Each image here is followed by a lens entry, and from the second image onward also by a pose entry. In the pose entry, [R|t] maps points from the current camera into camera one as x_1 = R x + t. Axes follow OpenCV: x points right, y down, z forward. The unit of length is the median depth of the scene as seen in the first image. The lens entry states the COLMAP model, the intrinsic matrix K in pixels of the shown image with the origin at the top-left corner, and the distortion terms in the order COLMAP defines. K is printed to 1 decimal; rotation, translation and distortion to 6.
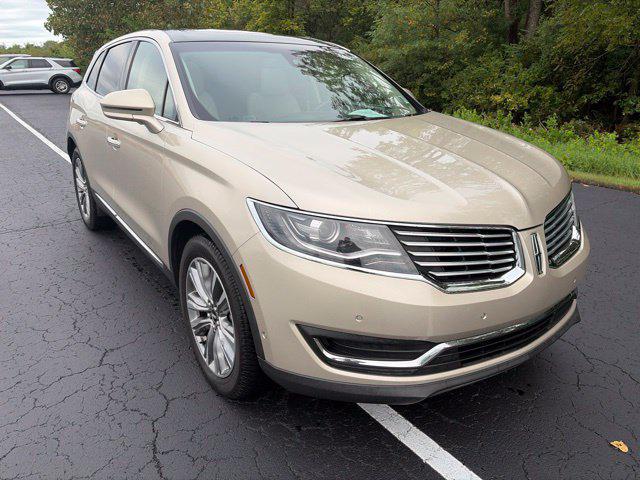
lens RADIAL K [[487.7, 0, 319.3], [0, 487.7, 237.6], [0, 0, 1]] dist [0.040927, -0.035423]
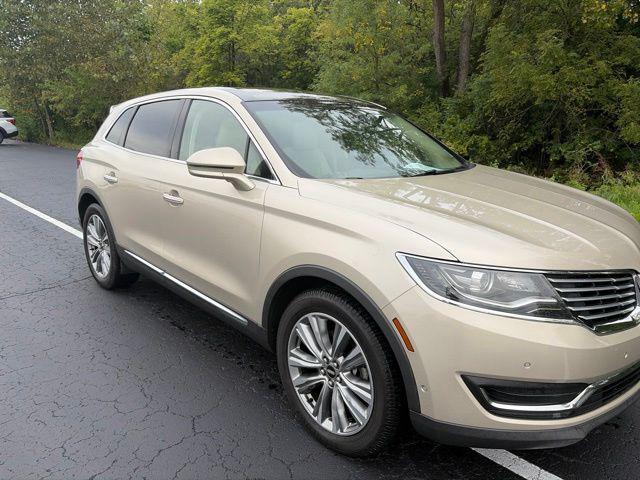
lens RADIAL K [[487.7, 0, 320.8], [0, 487.7, 238.2], [0, 0, 1]] dist [0.040927, -0.035423]
pose [[0.990334, -0.033050, 0.134711, -0.344017], [0.045189, 0.995088, -0.088080, -0.021604], [-0.131138, 0.093316, 0.986963, 0.001633]]
